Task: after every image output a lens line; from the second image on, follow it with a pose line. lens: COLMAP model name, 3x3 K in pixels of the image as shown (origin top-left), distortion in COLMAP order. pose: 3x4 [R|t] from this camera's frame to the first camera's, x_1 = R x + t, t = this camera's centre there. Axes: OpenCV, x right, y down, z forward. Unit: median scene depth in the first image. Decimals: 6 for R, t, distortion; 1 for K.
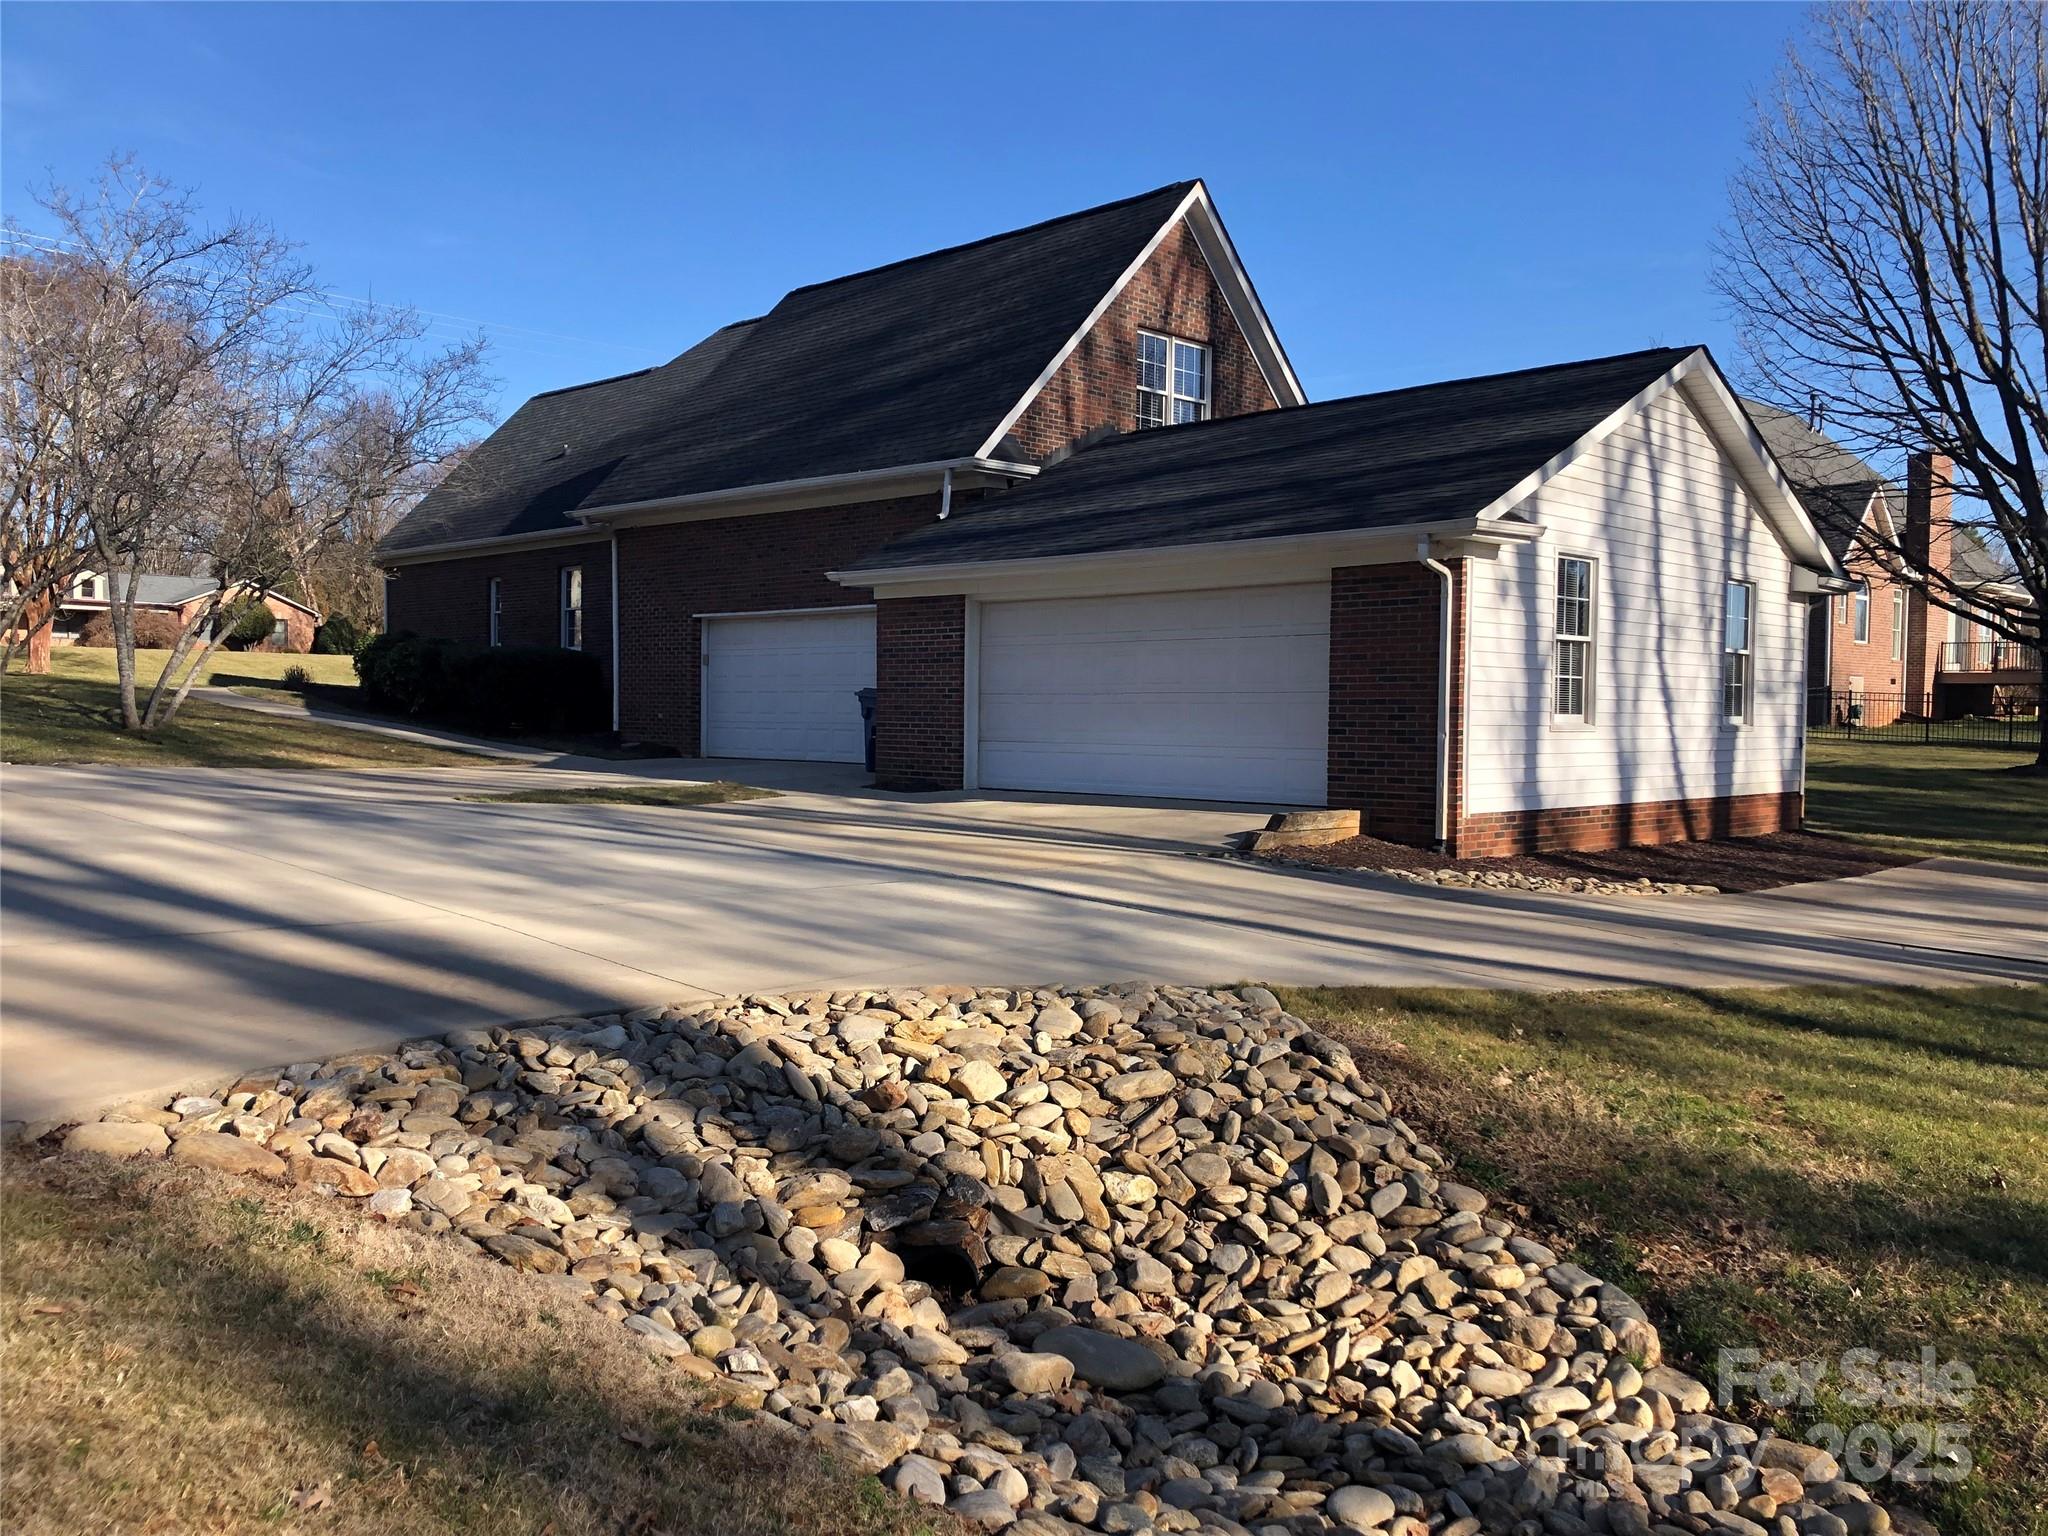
lens RADIAL K [[1657.0, 0, 1027.7], [0, 1657.0, 771.4], [0, 0, 1]] dist [0.025040, -0.025396]
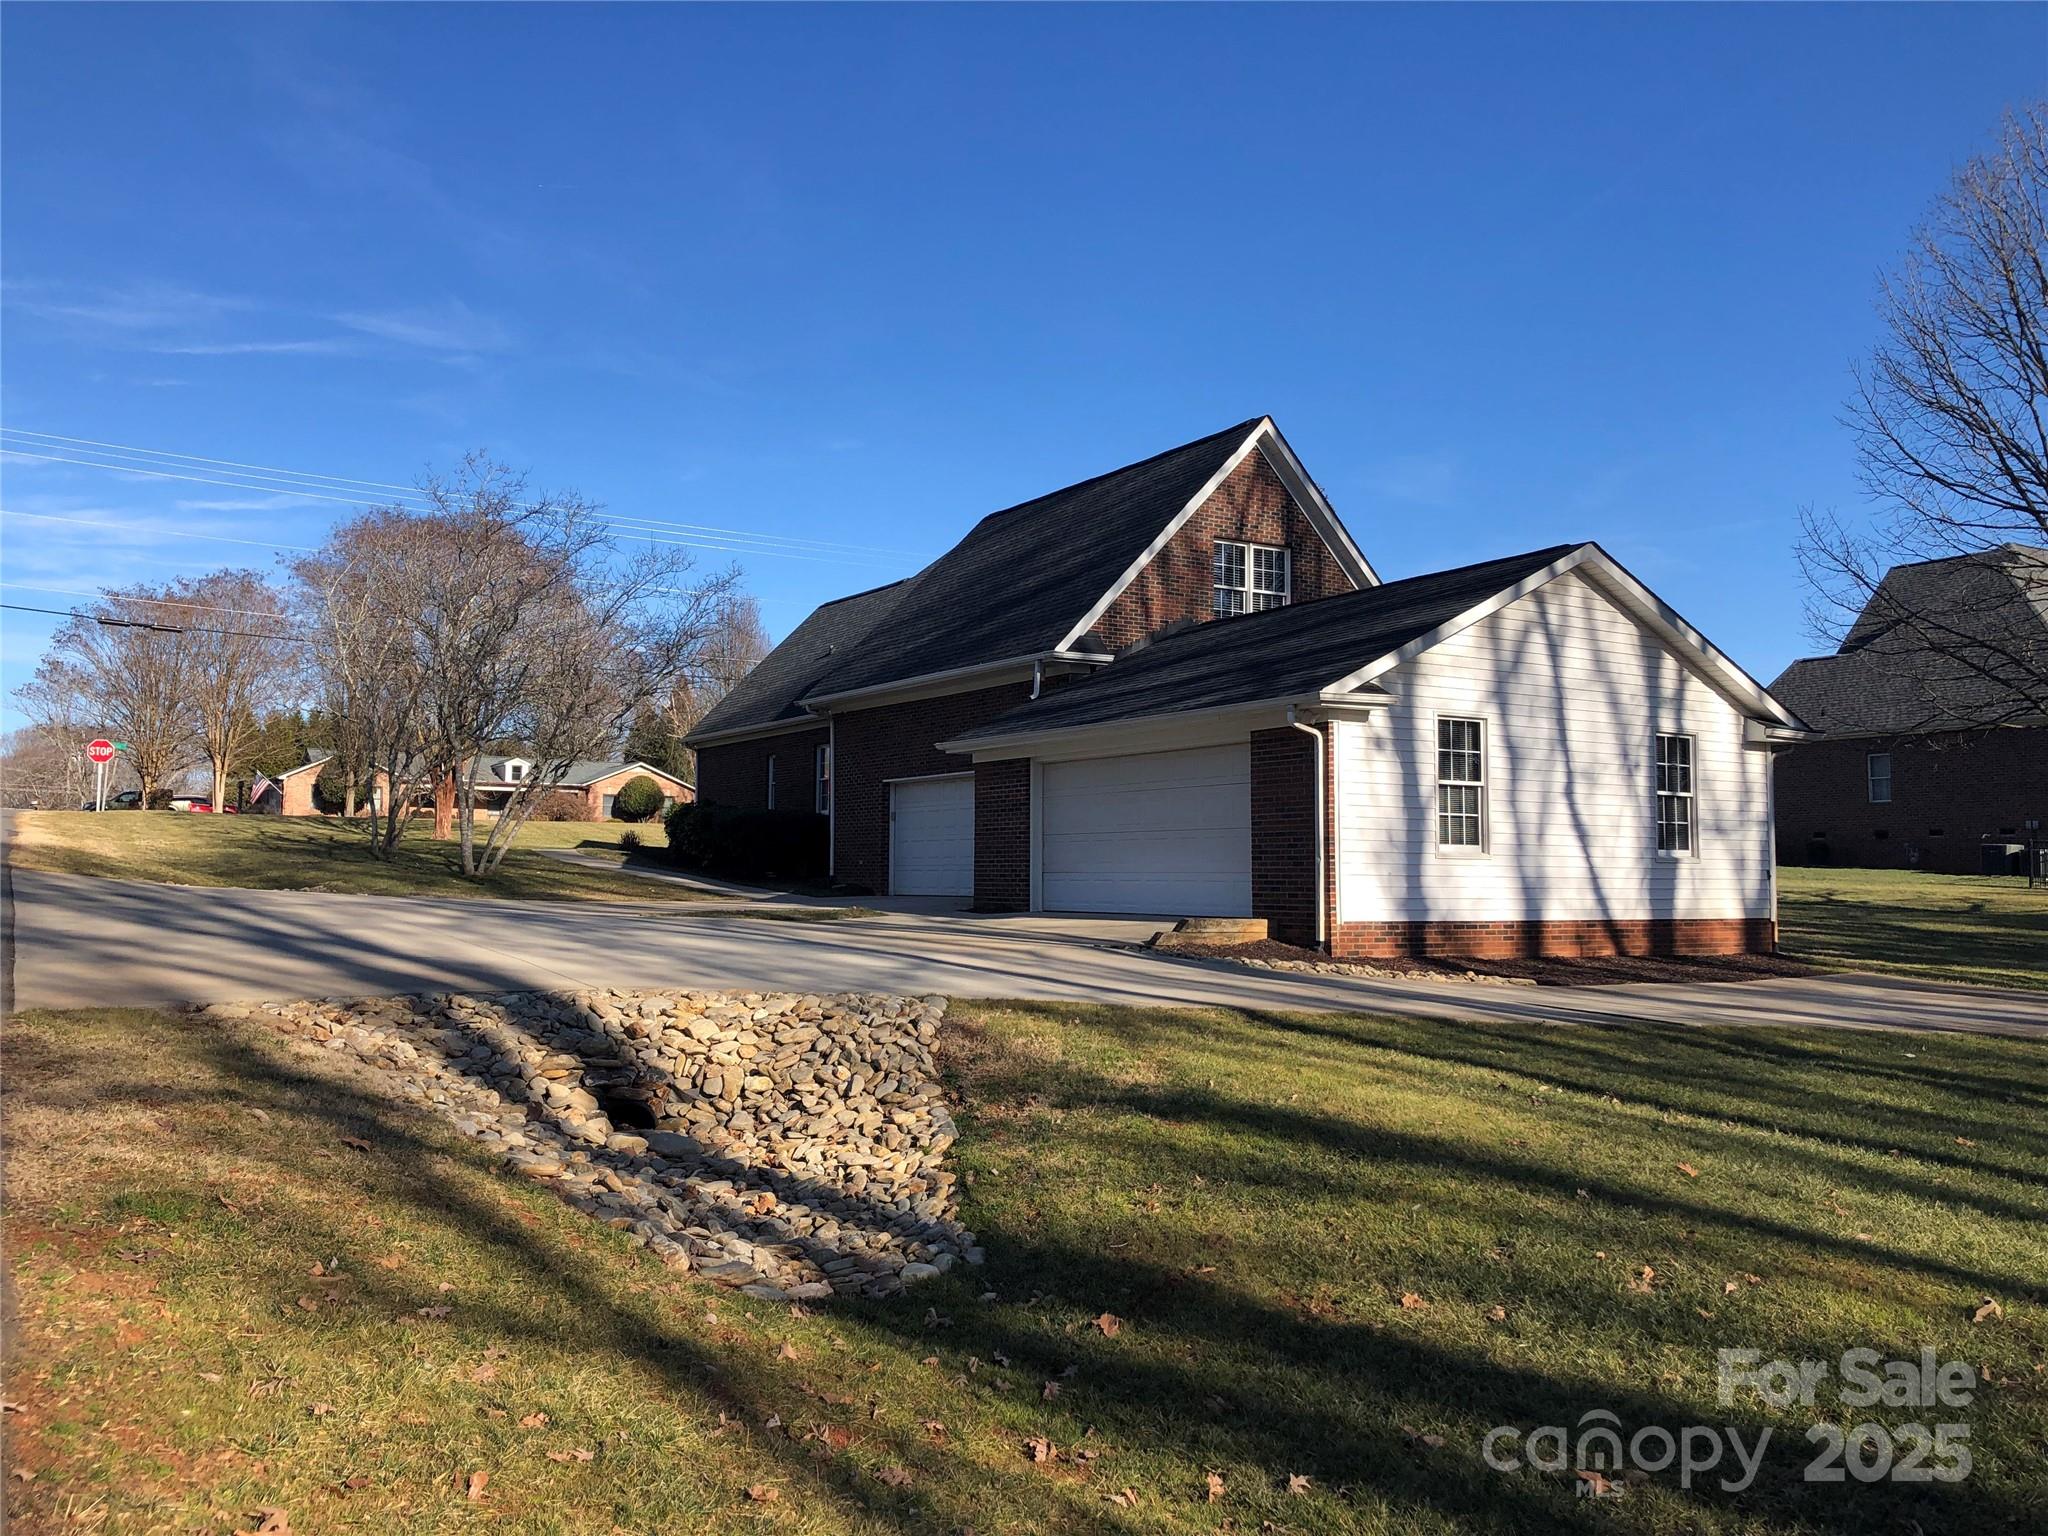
lens RADIAL K [[1657.0, 0, 1022.2], [0, 1657.0, 763.6], [0, 0, 1]] dist [0.025040, -0.025396]
pose [[0.971798, -0.020416, -0.234928, 0.256677], [-0.005040, 0.994219, -0.107250, 0.033549], [0.235760, 0.105410, 0.966078, -0.231003]]
